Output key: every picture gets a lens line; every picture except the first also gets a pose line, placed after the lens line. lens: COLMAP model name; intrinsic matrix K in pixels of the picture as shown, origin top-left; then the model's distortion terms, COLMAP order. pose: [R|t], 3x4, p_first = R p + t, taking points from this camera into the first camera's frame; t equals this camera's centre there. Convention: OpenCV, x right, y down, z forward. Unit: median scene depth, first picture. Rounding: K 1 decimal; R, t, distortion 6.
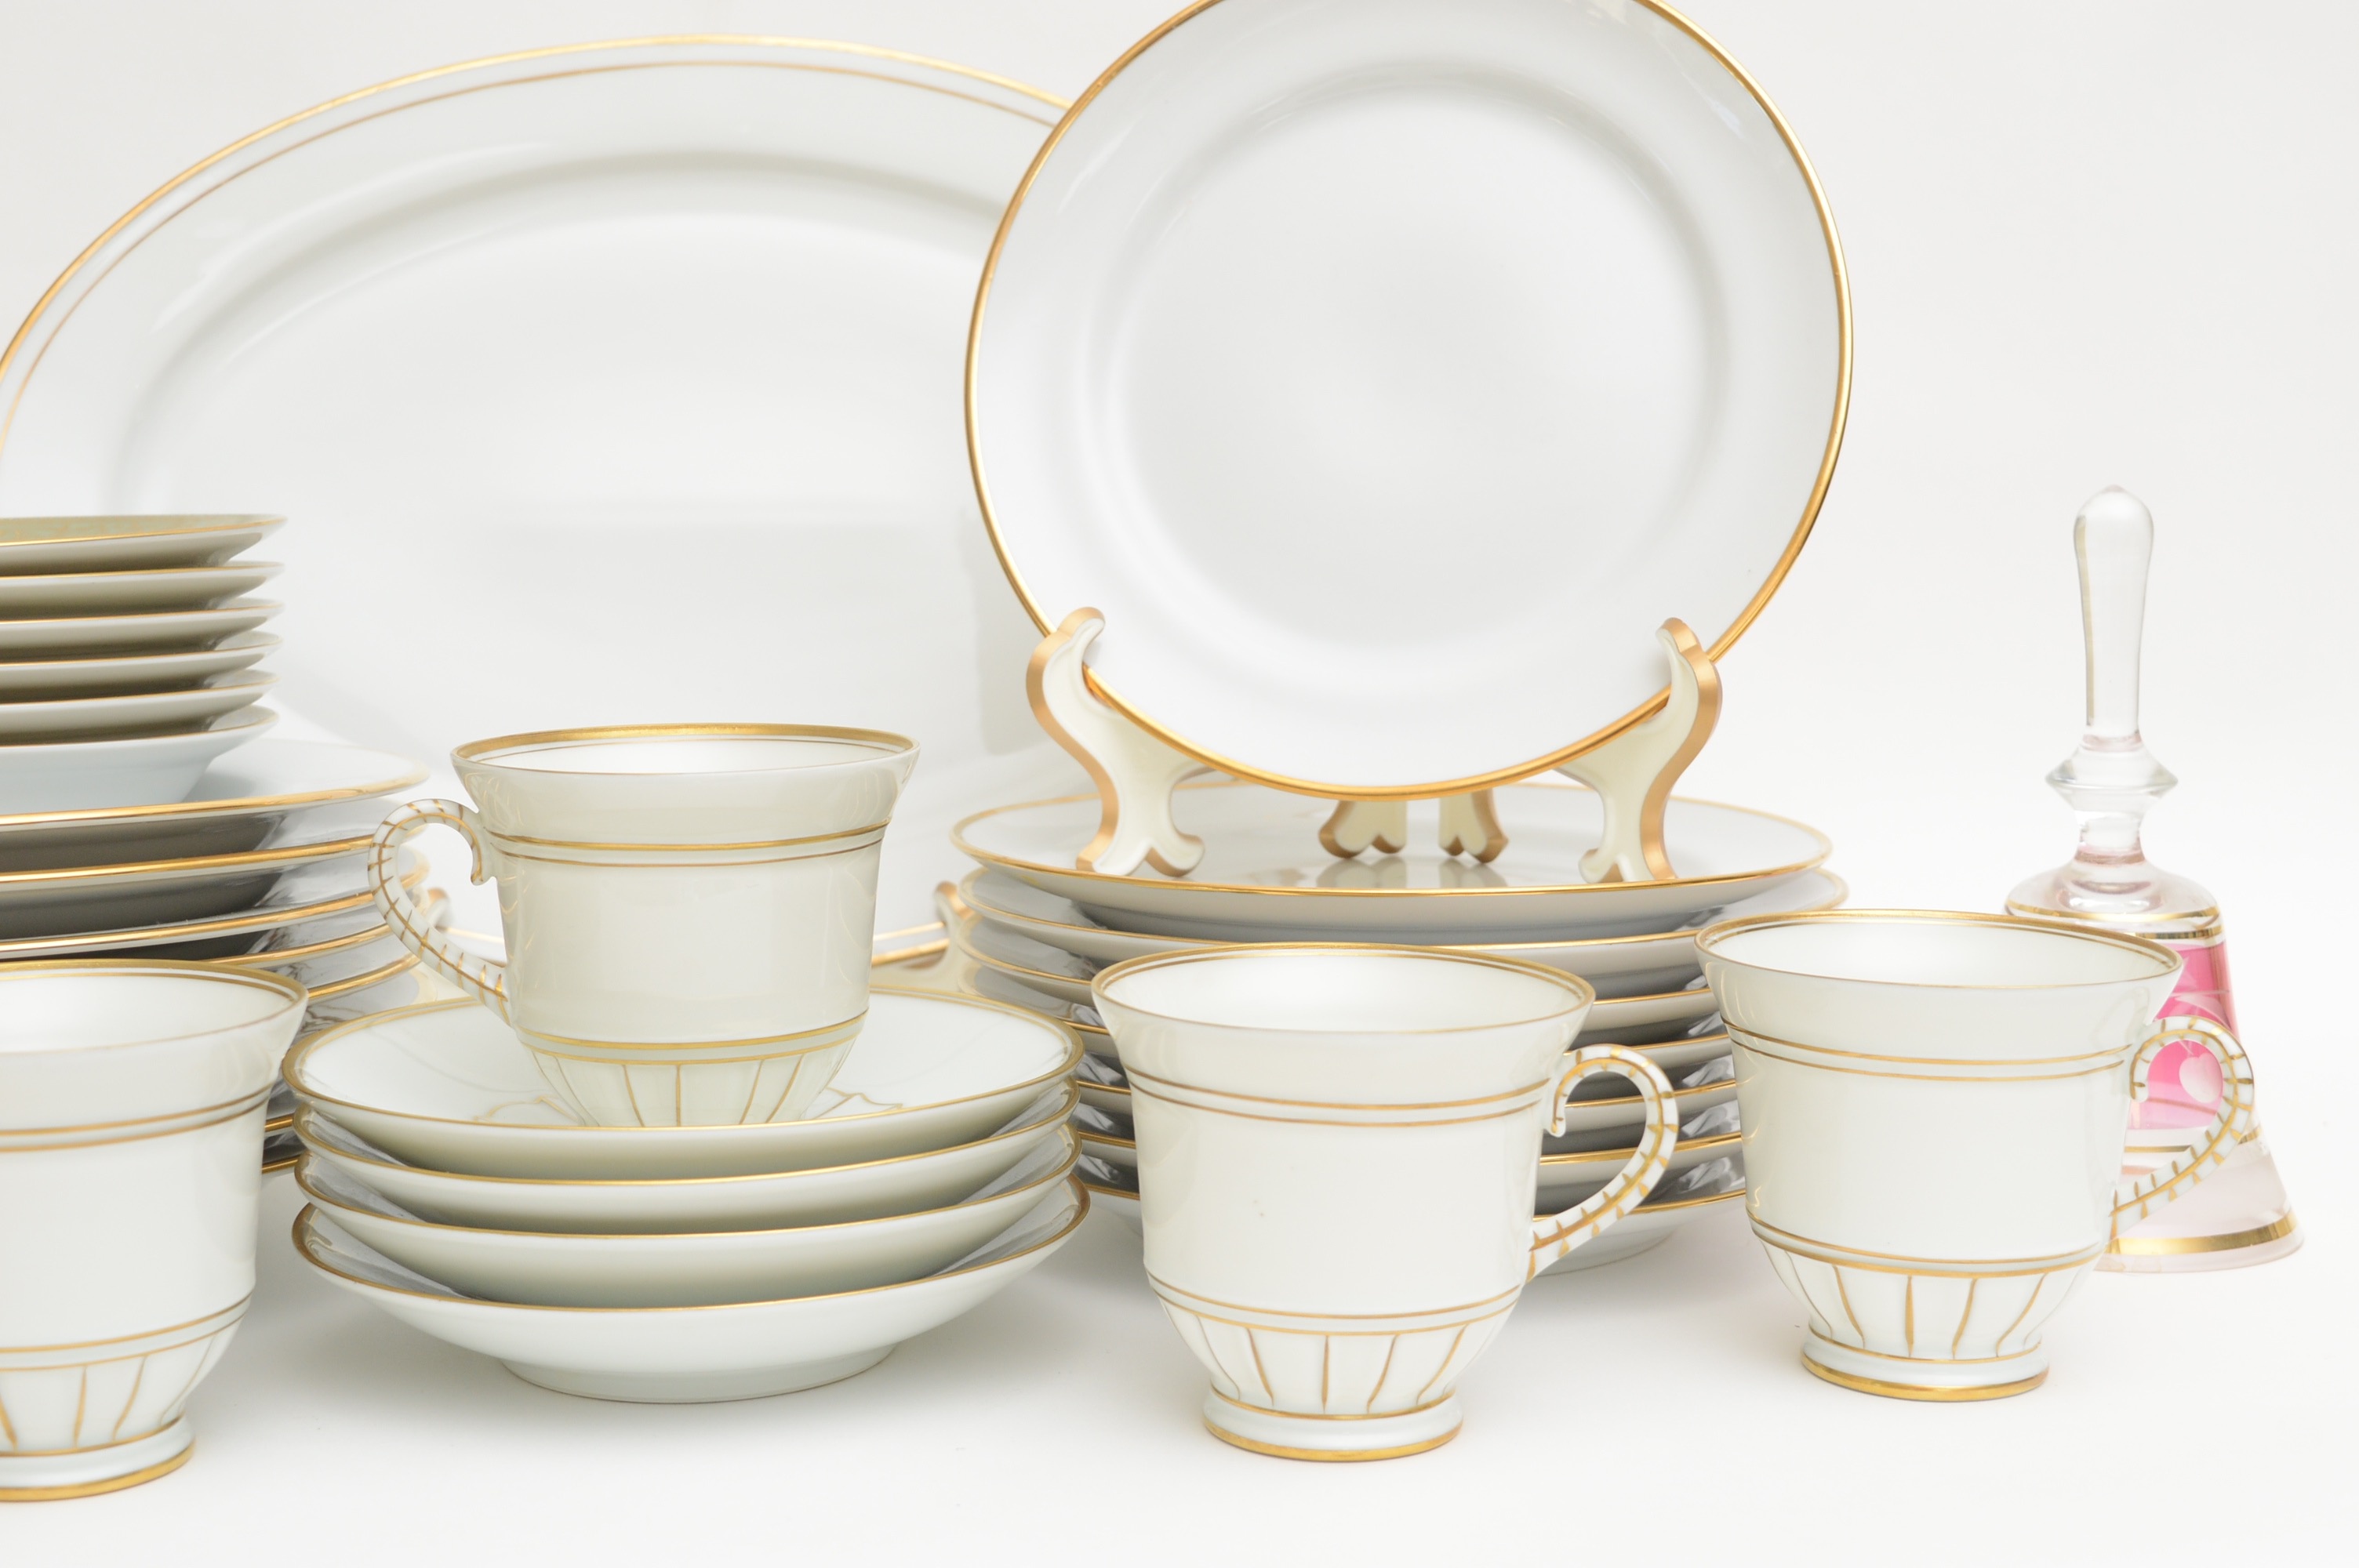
lens RADIAL K [[3342.7, 0, 1179.5], [0, 3342.7, 784.0], [0, 0, 1]] dist [-0.024482, -0.070868]
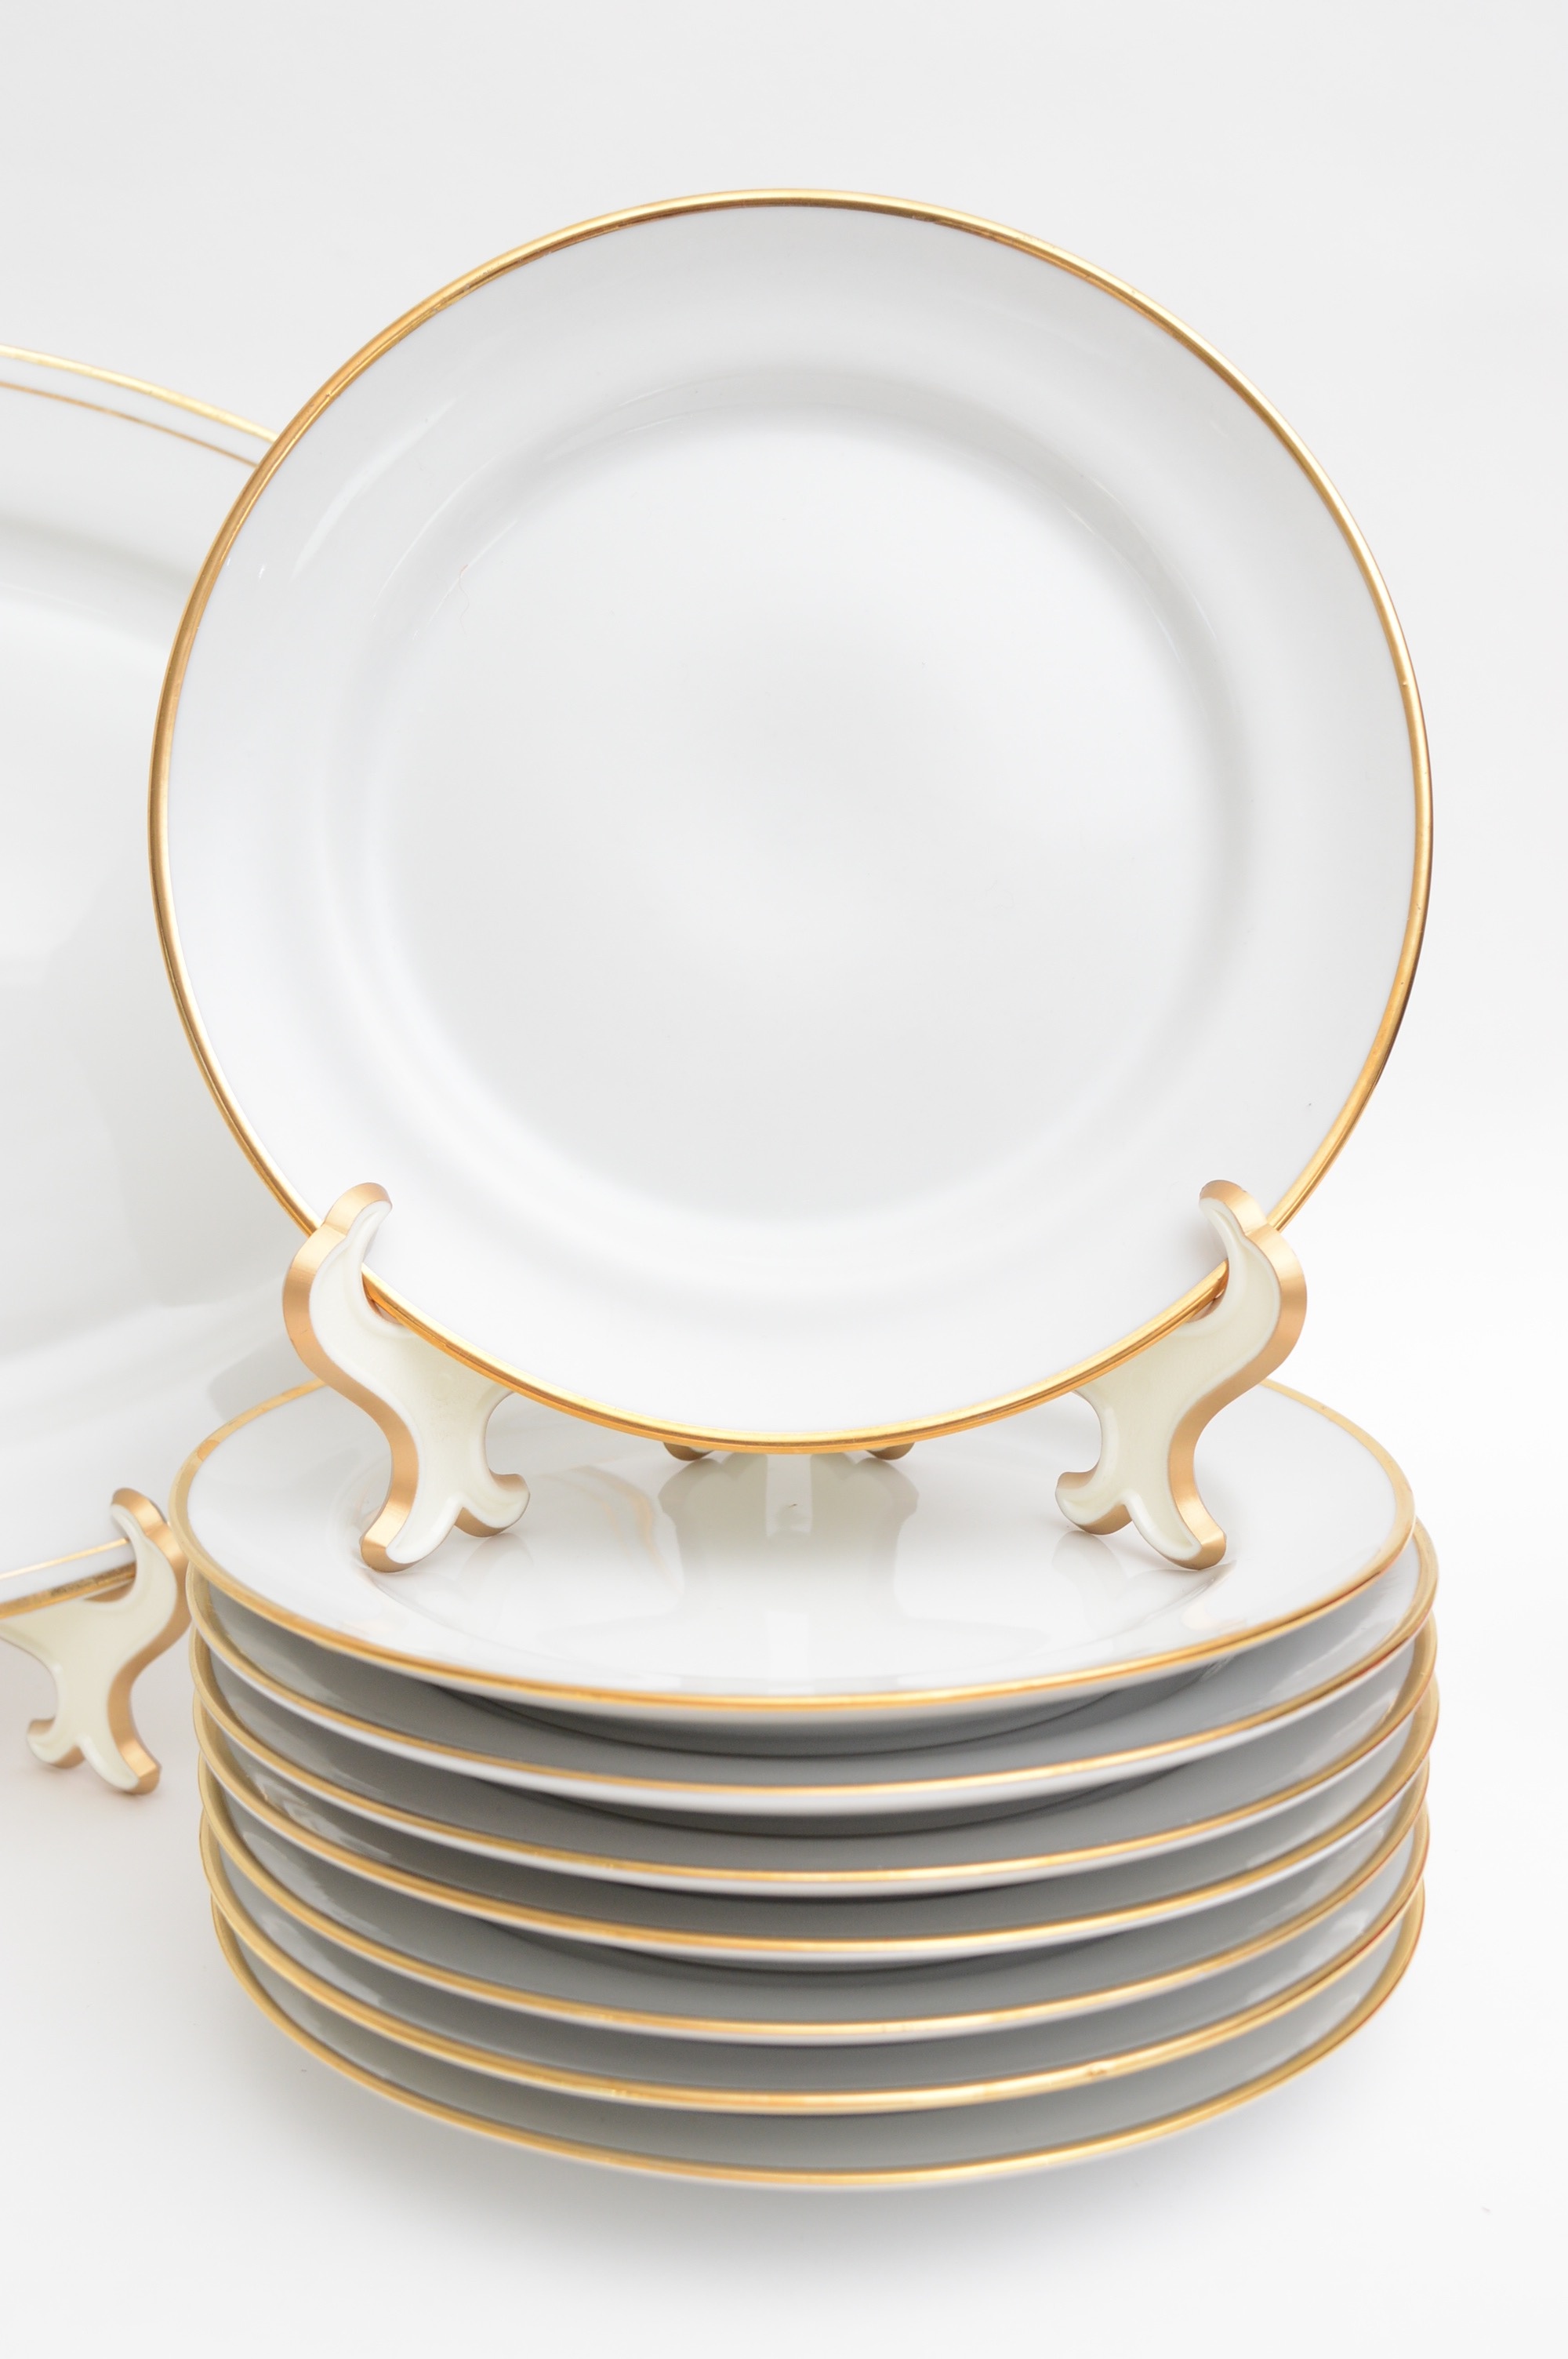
lens RADIAL K [[2588.8, 0, 784.0], [0, 2588.8, 1179.5], [0, 0, 1]] dist [-0.018763, -0.014111]
pose [[0.969756, -0.050759, 0.238741, -0.084420], [0.029519, 0.995347, 0.091720, -0.119184], [-0.242286, -0.081898, 0.966742, 0.569172]]
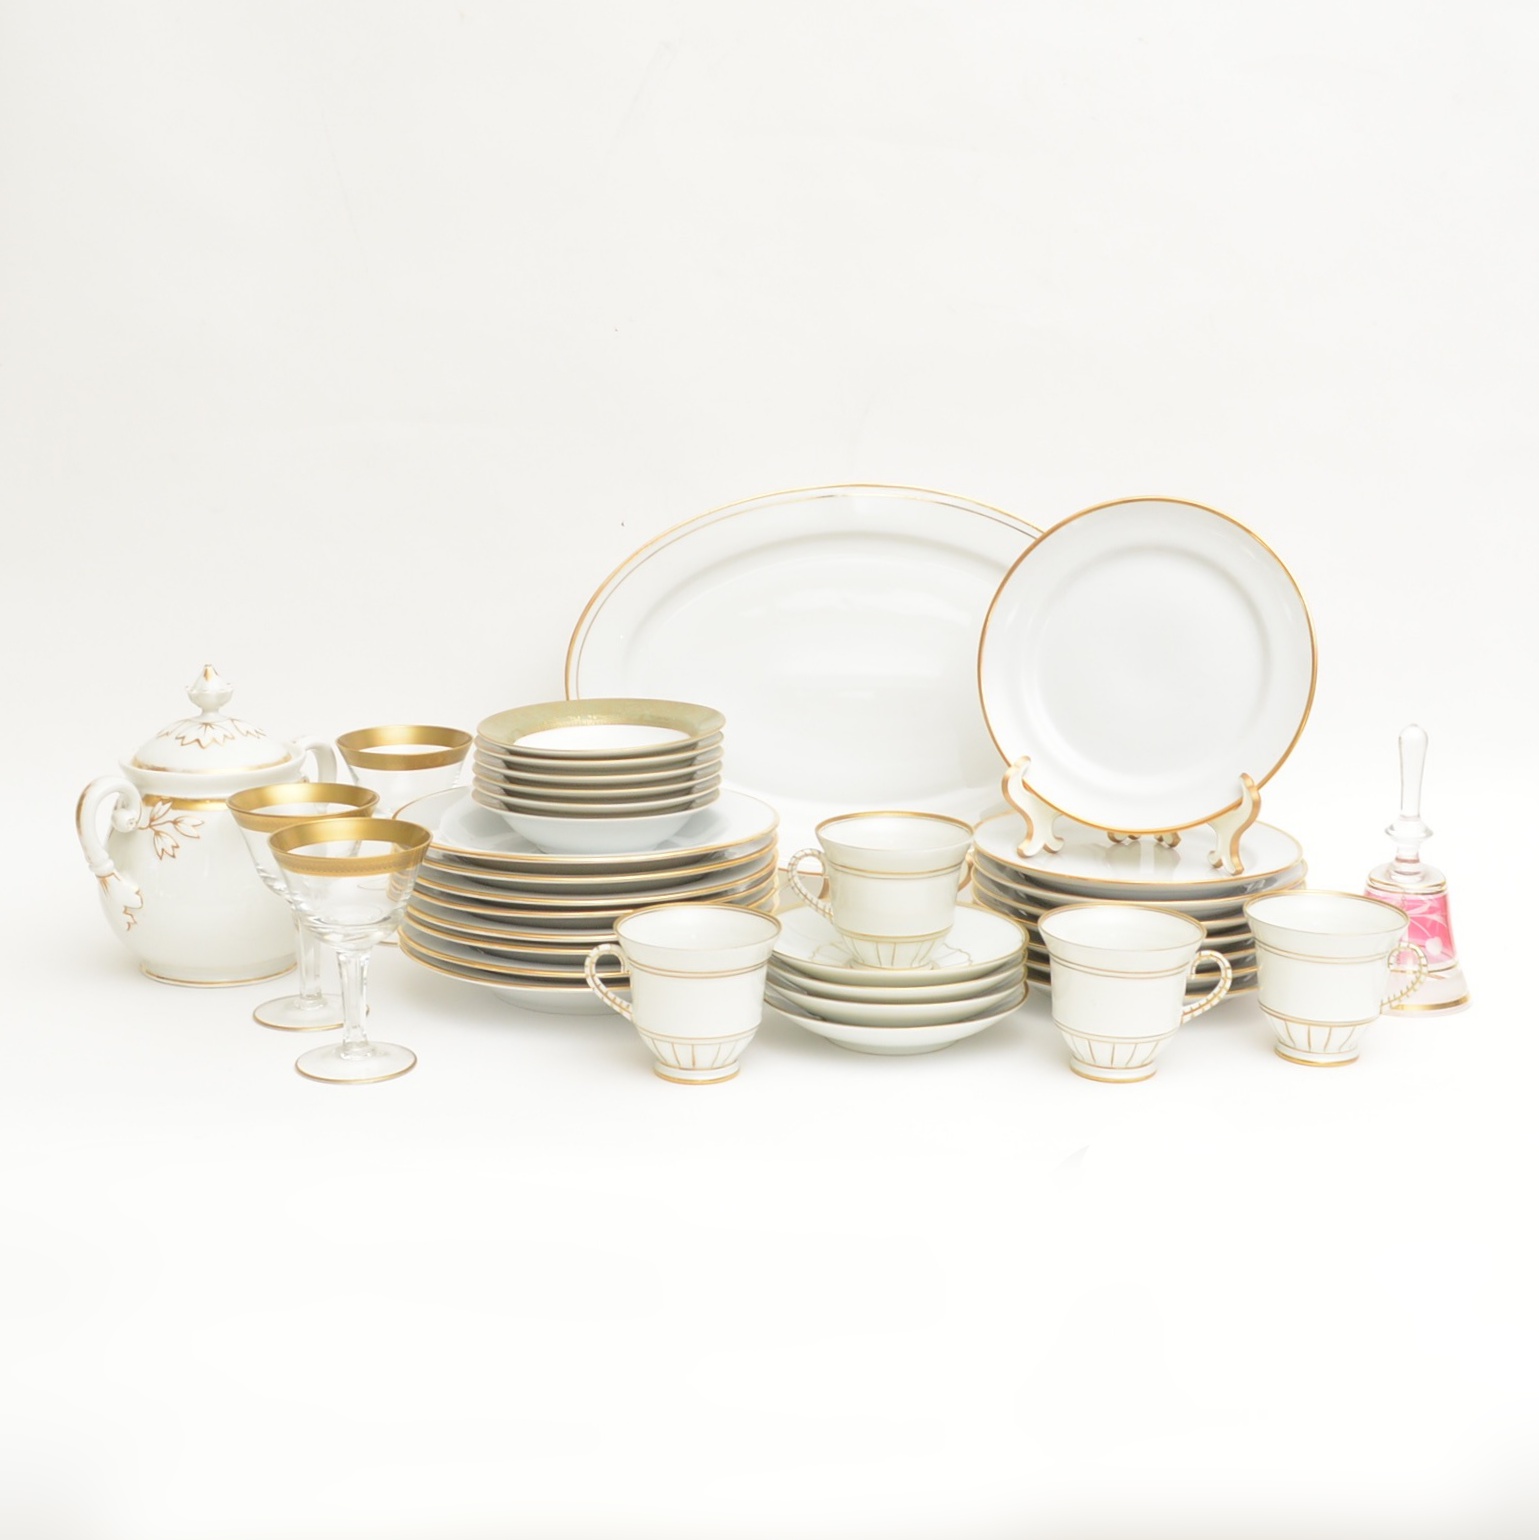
lens RADIAL K [[2459.9, 0, 812.2], [0, 2459.9, 798.4], [0, 0, 1]] dist [-0.092725, -0.074959]
pose [[0.998261, 0.025257, -0.053258, -0.109447], [-0.018909, 0.993011, 0.116500, -0.292126], [0.055828, -0.115290, 0.991762, -1.135761]]
